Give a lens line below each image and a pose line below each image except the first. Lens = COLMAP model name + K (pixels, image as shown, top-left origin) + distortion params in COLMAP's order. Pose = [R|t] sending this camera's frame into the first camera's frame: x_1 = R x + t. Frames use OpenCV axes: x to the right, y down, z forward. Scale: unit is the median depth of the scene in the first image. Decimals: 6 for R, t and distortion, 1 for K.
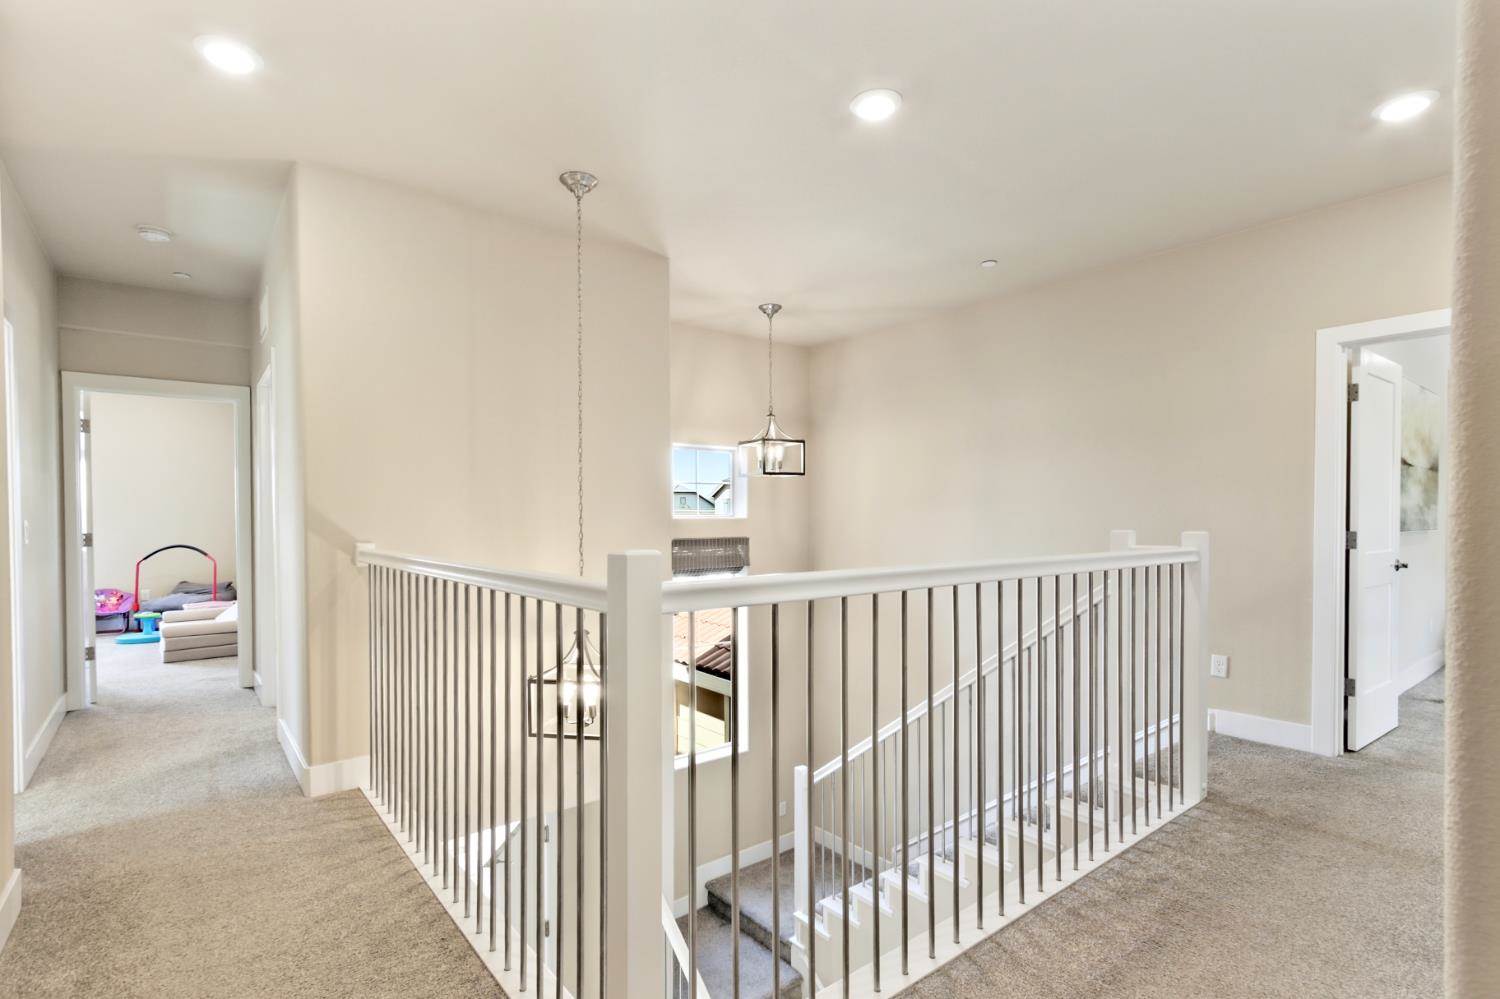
lens RADIAL K [[728.5, 0, 749.3], [0, 728.5, 541.1], [0, 0, 1]] dist [0.000426, 0.009837]
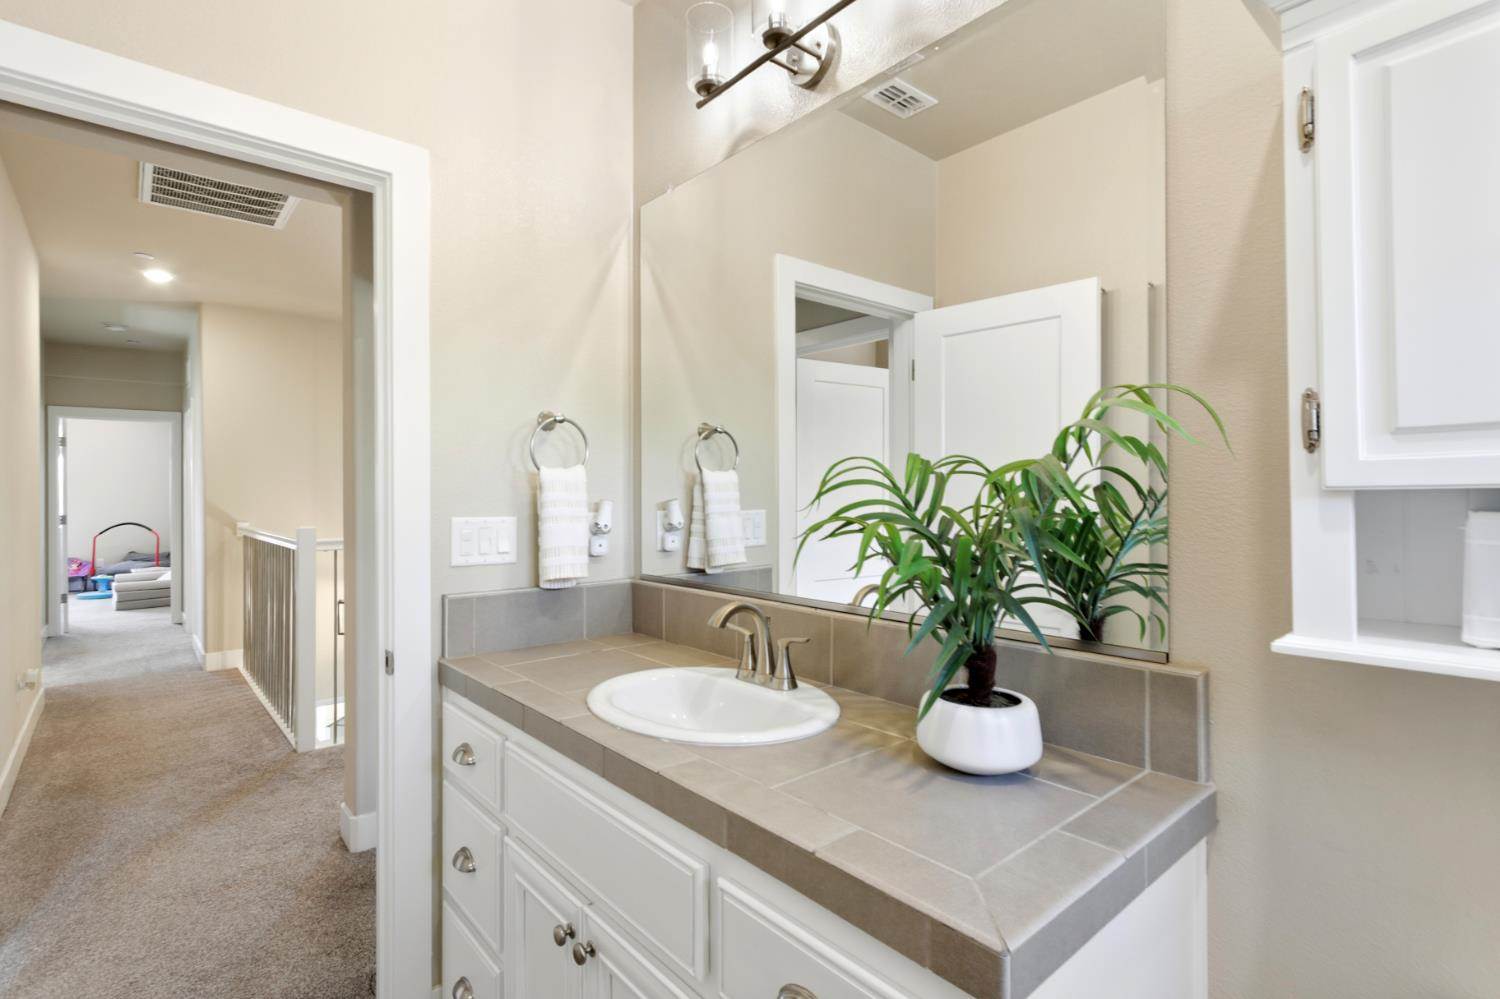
lens RADIAL K [[707.3, 0, 745.6], [0, 707.3, 506.1], [0, 0, 1]] dist [0.003742, 0.000290]
pose [[0.998591, -0.001110, 0.053047, 0.365852], [0.001870, 0.999896, -0.014277, -0.006352], [-0.053025, 0.014356, 0.998490, -0.466717]]
